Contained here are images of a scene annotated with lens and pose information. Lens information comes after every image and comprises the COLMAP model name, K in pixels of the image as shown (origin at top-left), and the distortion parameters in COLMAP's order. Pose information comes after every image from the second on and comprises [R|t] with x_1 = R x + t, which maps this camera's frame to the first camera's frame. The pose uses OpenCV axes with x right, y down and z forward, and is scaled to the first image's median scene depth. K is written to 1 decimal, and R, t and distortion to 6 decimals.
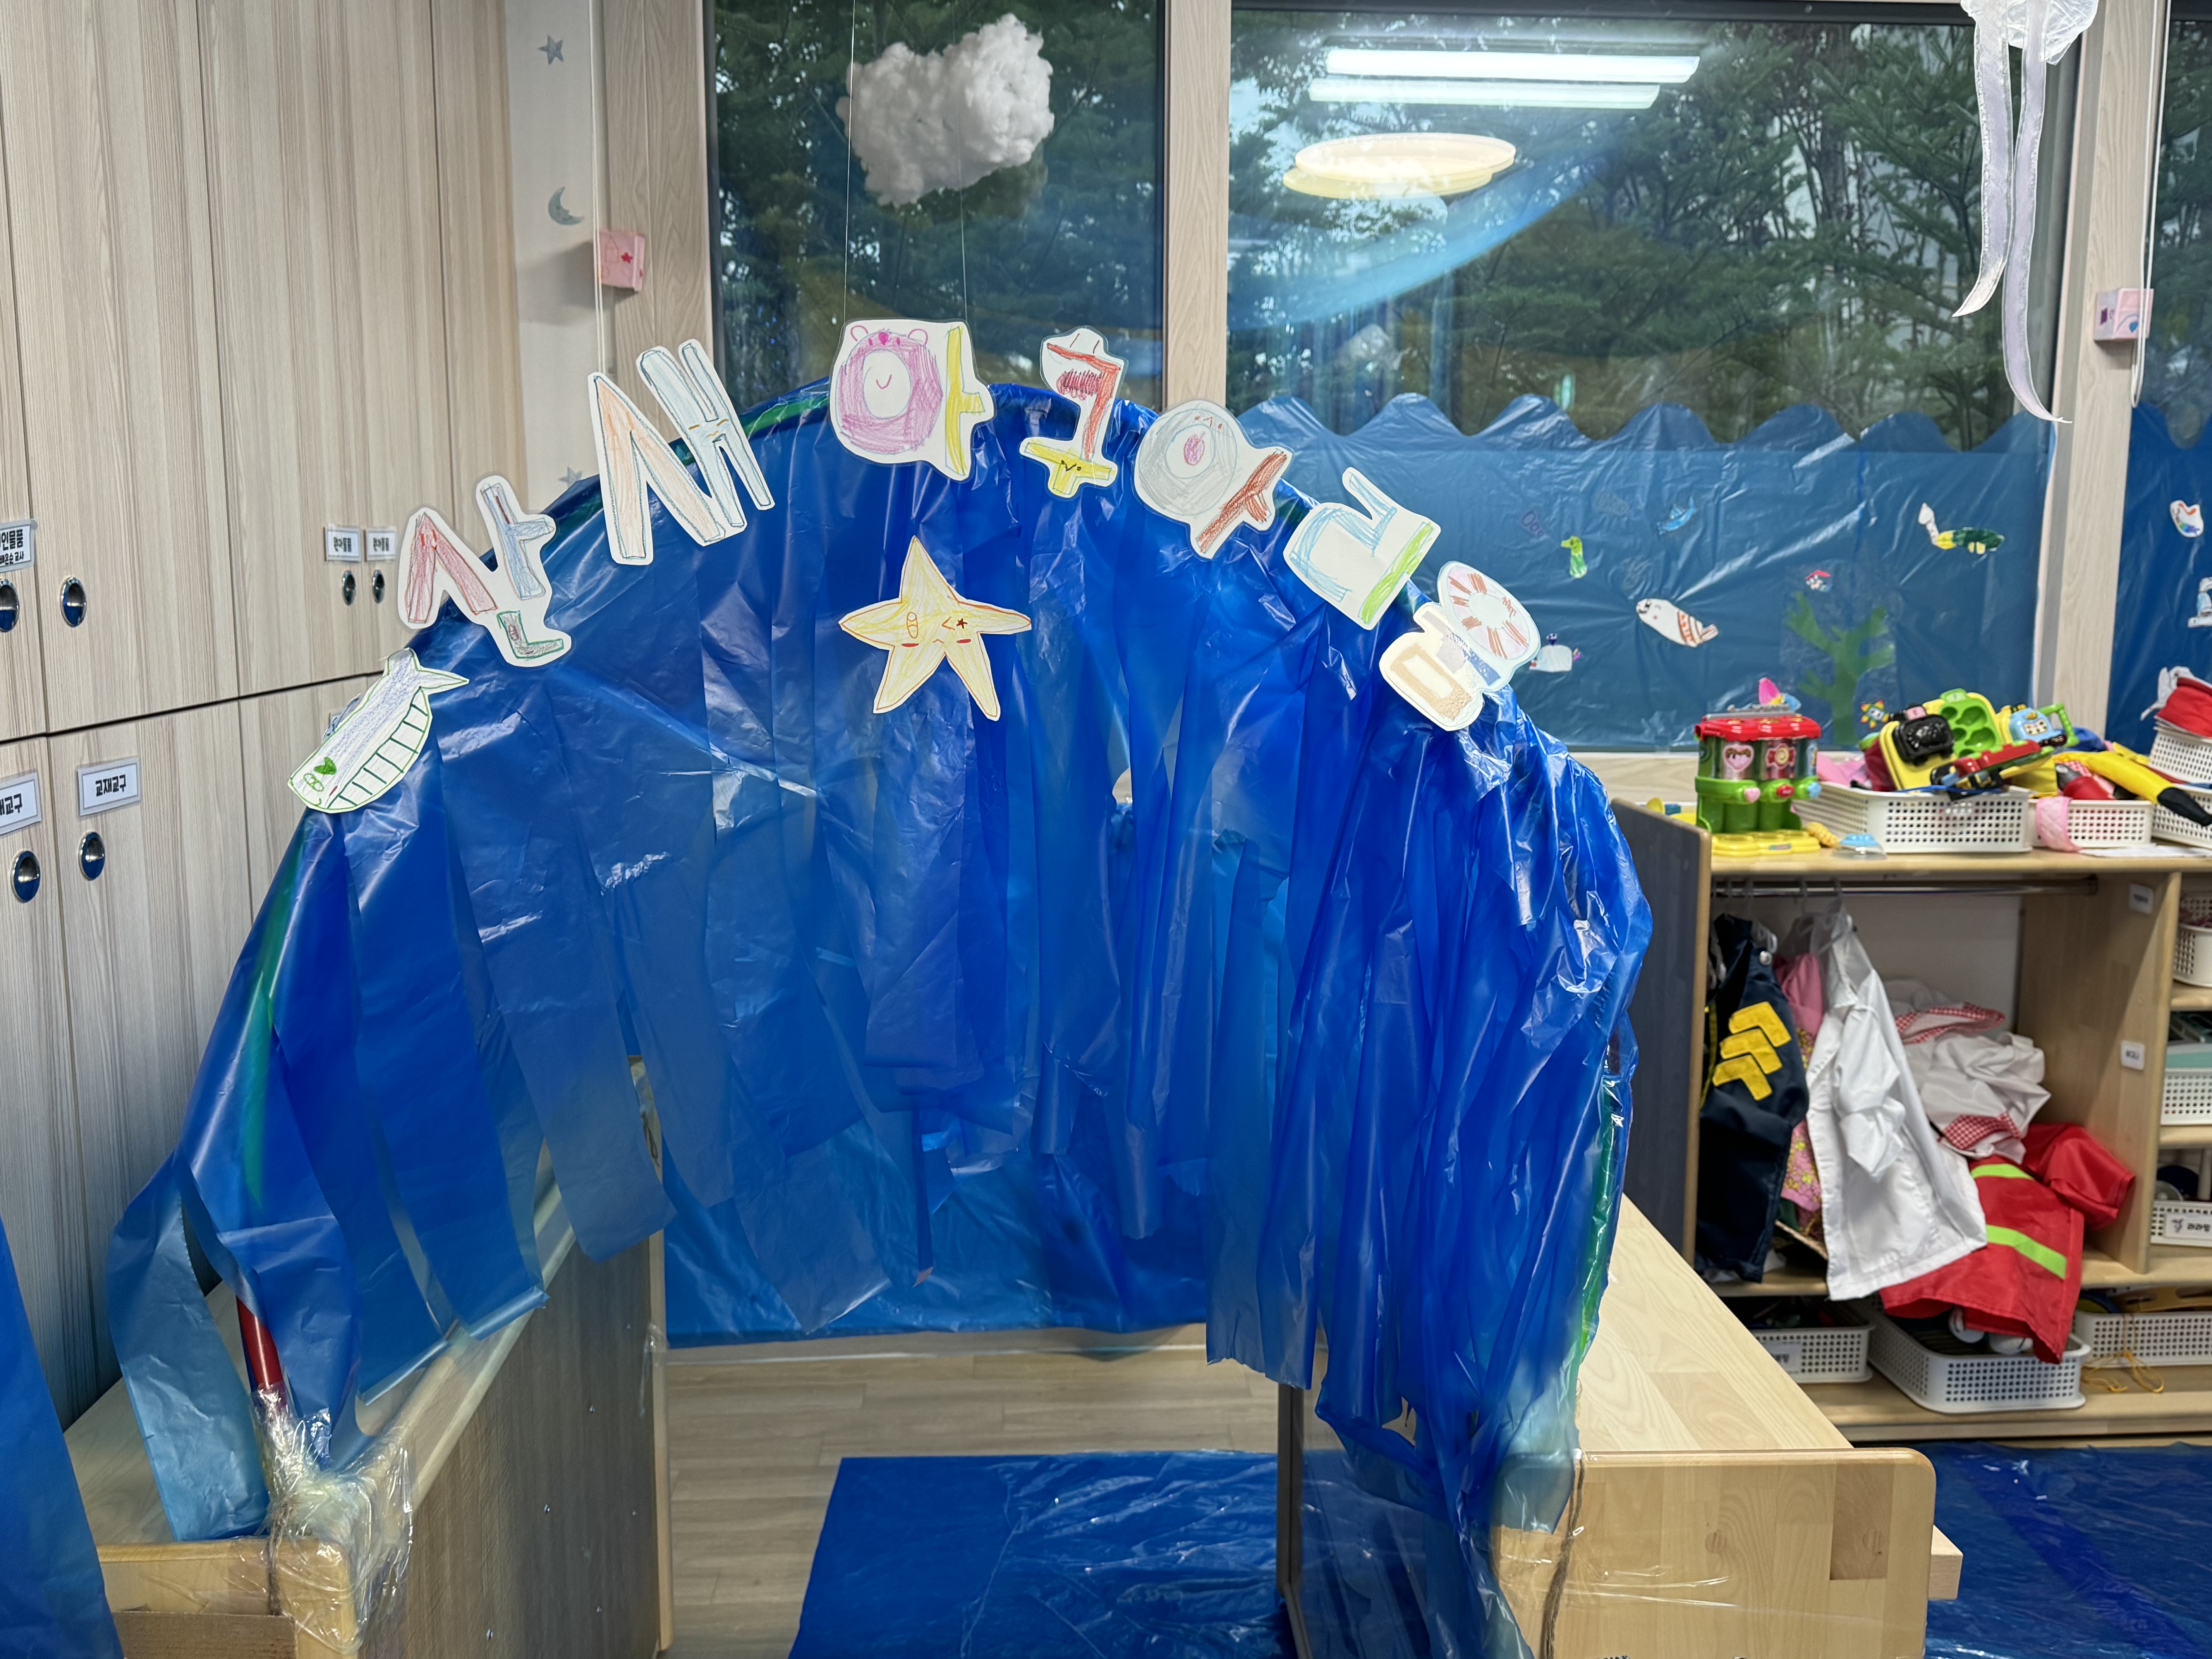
lens RADIAL K [[1806.7, 0, 1108.0], [0, 1806.7, 825.7], [0, 0, 1]] dist [0.010345, -0.029760]
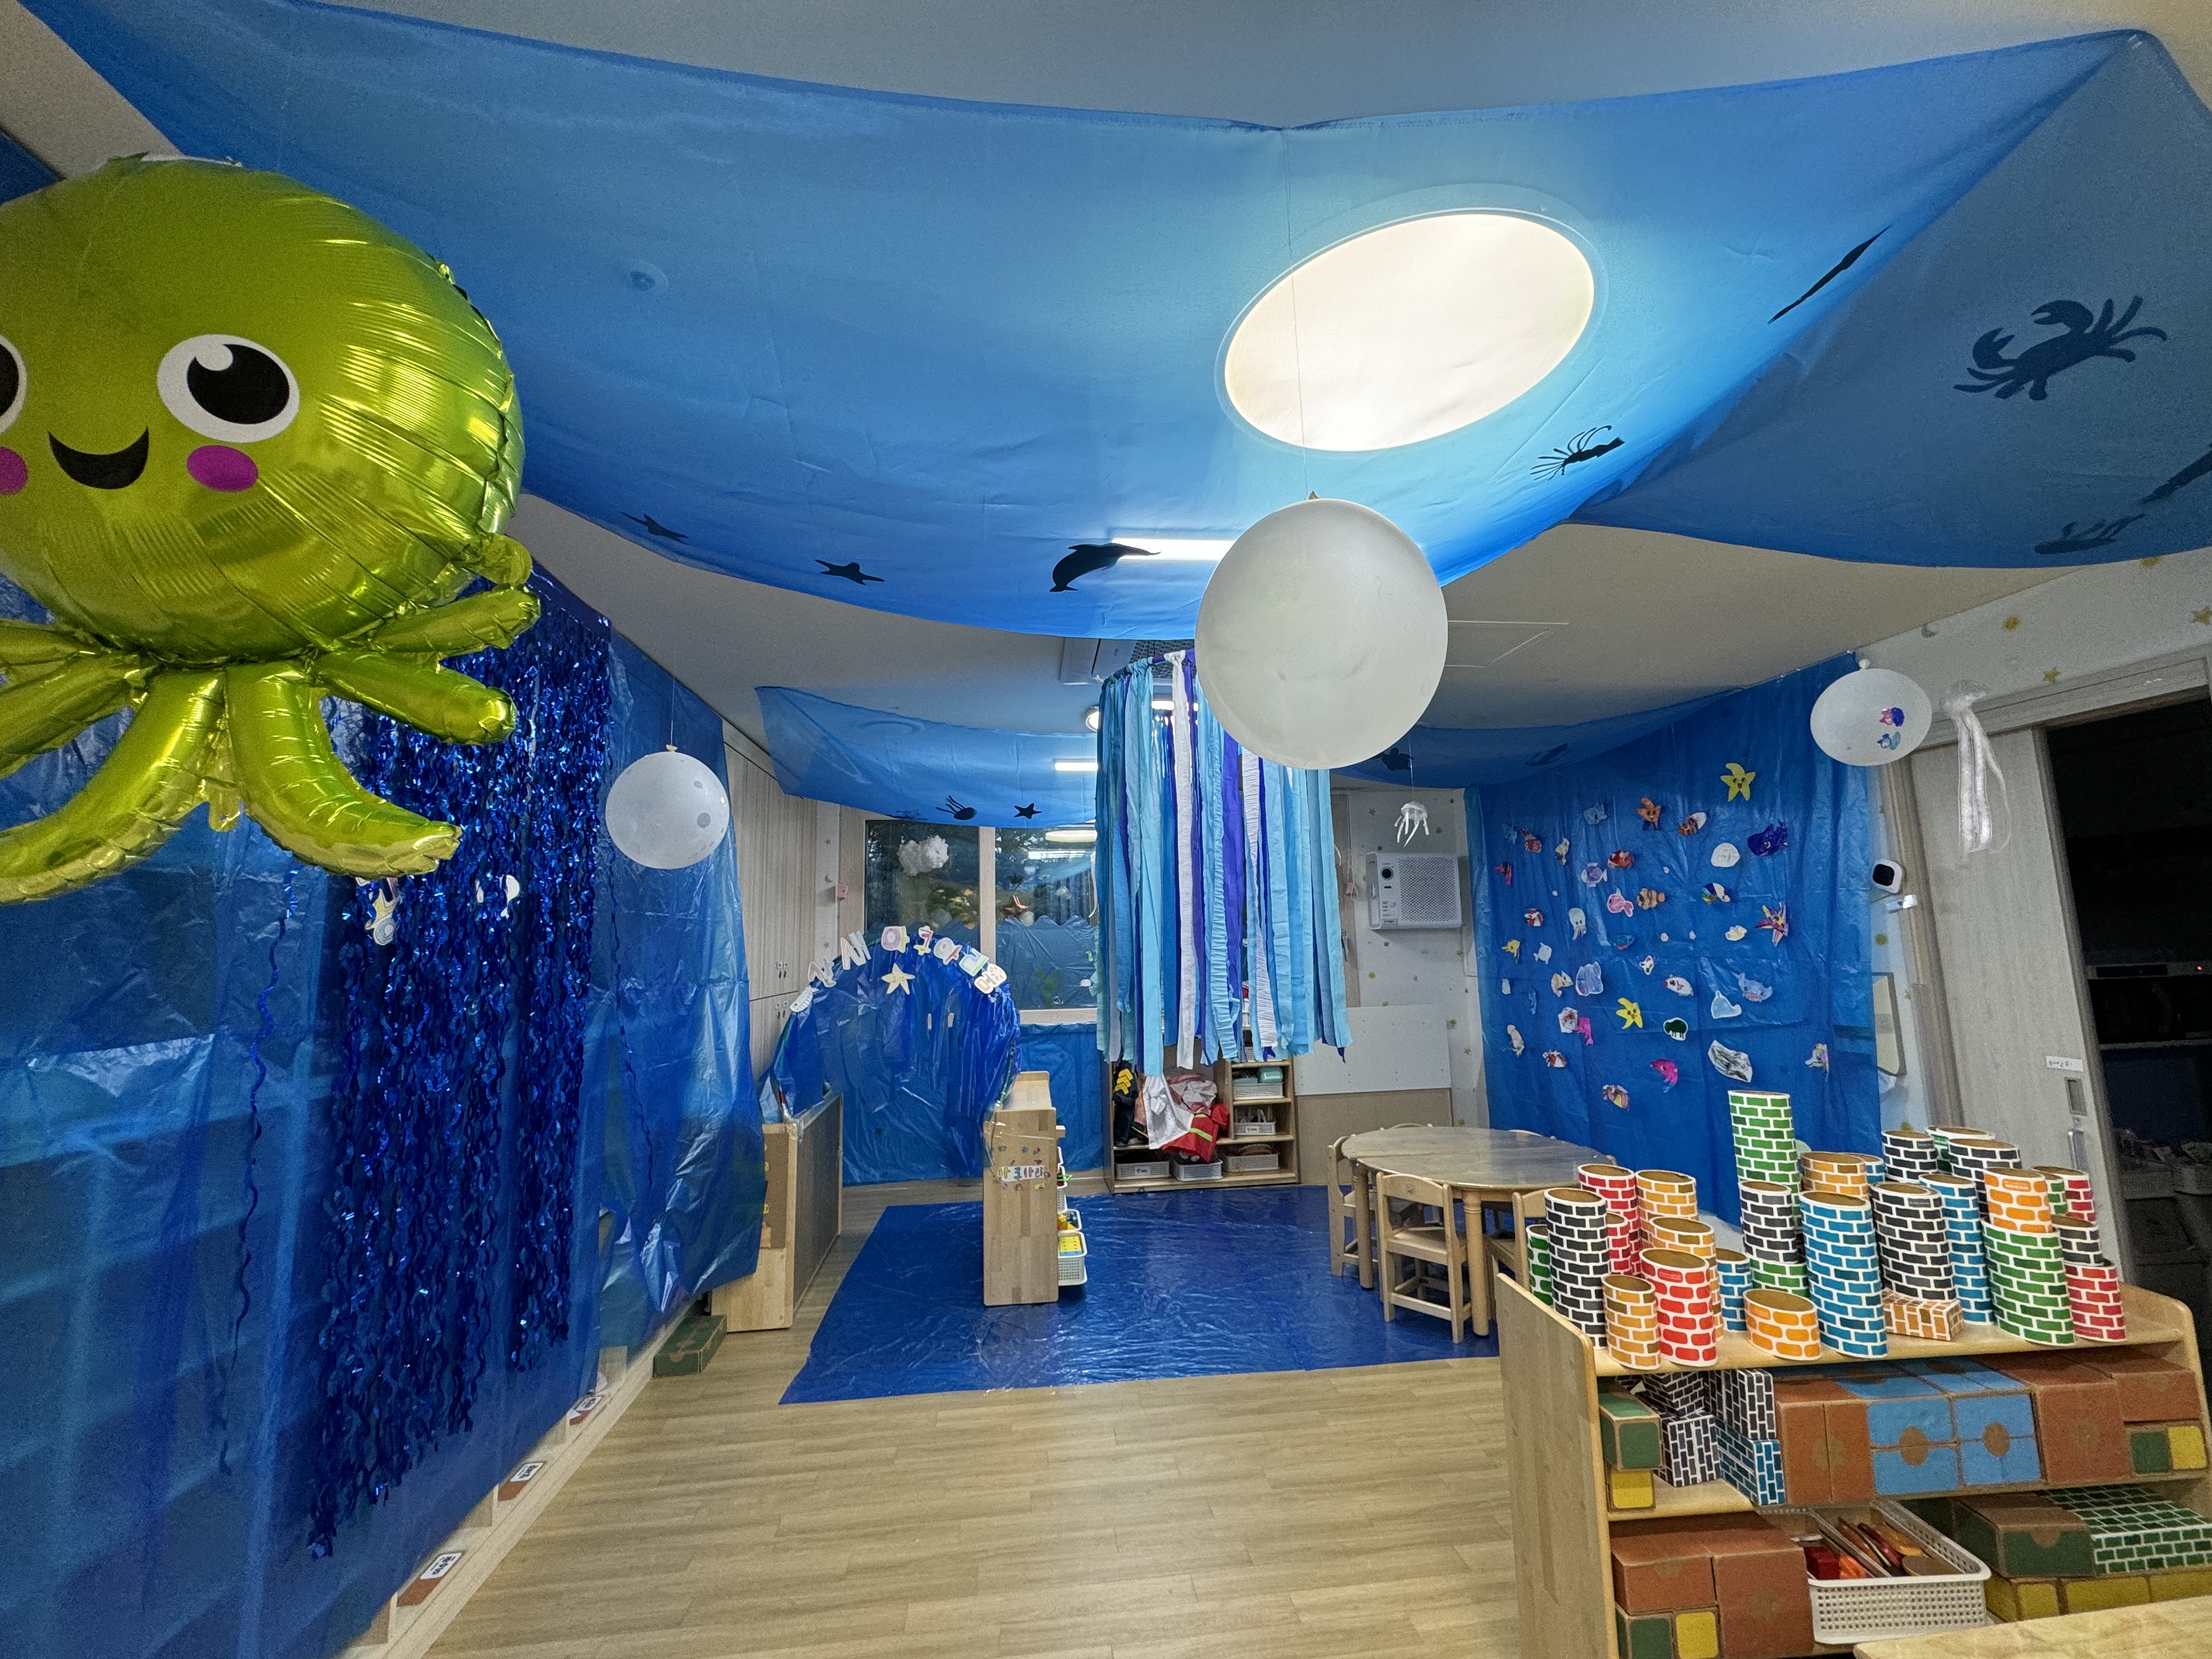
lens RADIAL K [[897.6, 0, 1108.9], [0, 897.6, 811.2], [0, 0, 1]] dist [-0.000124, -0.000039]
pose [[0.998404, -0.023539, 0.051327, 0.442843], [0.037463, 0.956235, -0.290191, 0.238208], [-0.042250, 0.291650, 0.955591, -1.937278]]
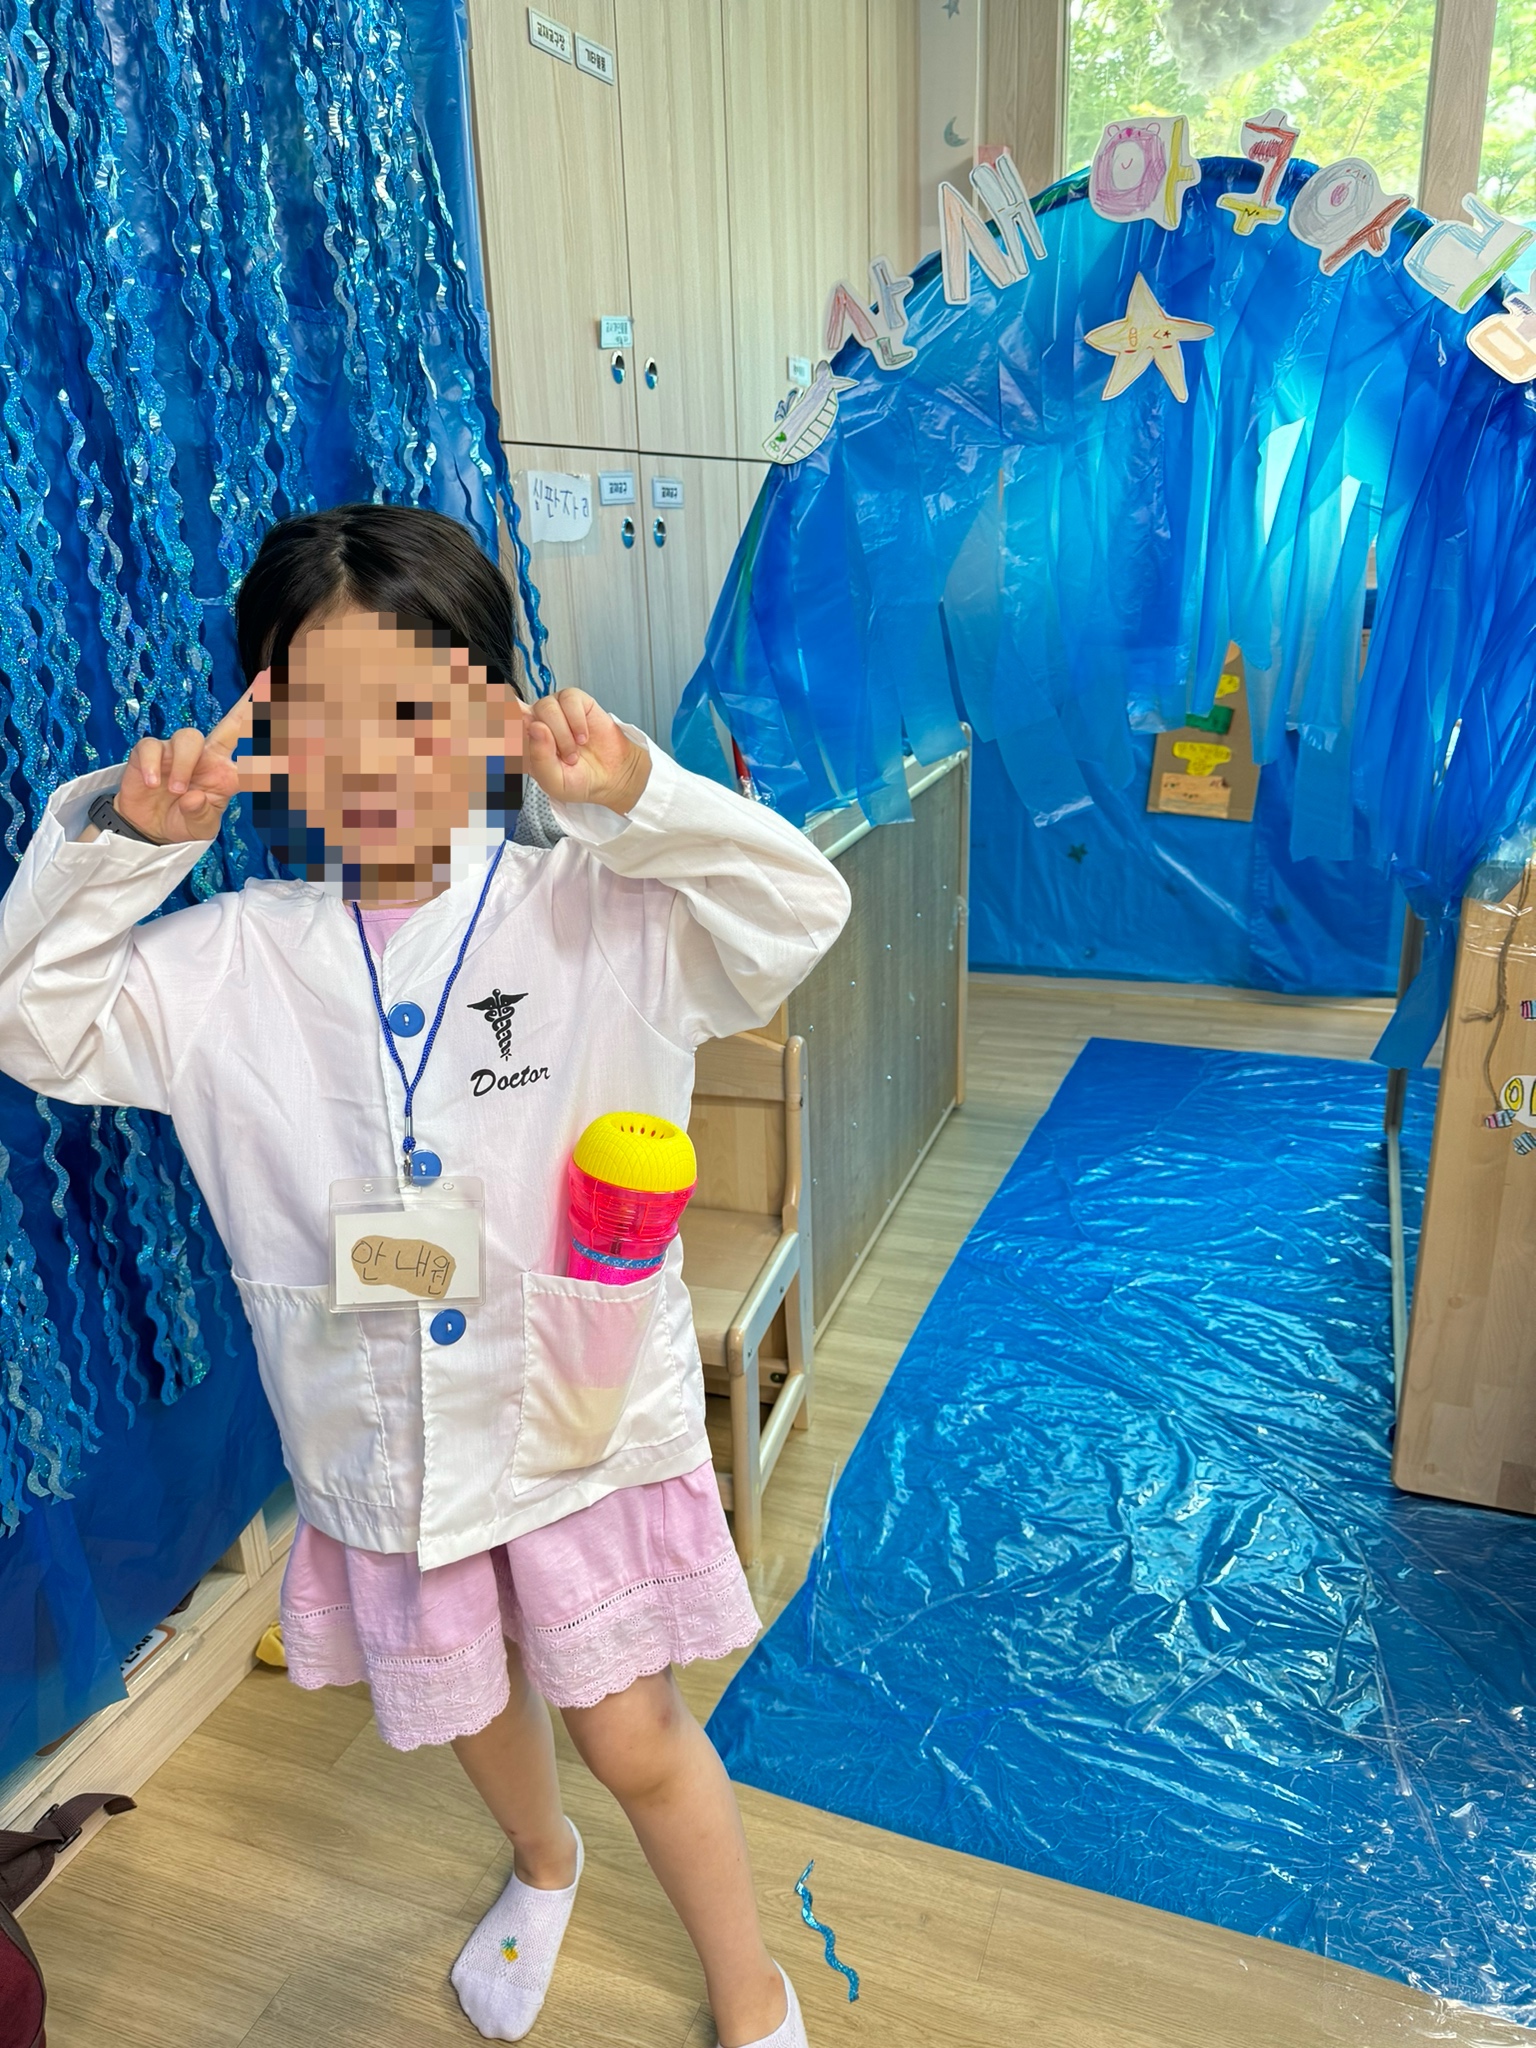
lens RADIAL K [[1428.6, 0, 781.4], [0, 1428.6, 1022.9], [0, 0, 1]] dist [0.013440, 0.001135]
pose [[0.914902, 0.101621, -0.390676, 0.151547], [-0.025910, 0.980583, 0.194387, 0.228271], [0.402844, -0.167722, 0.899770, -0.311345]]
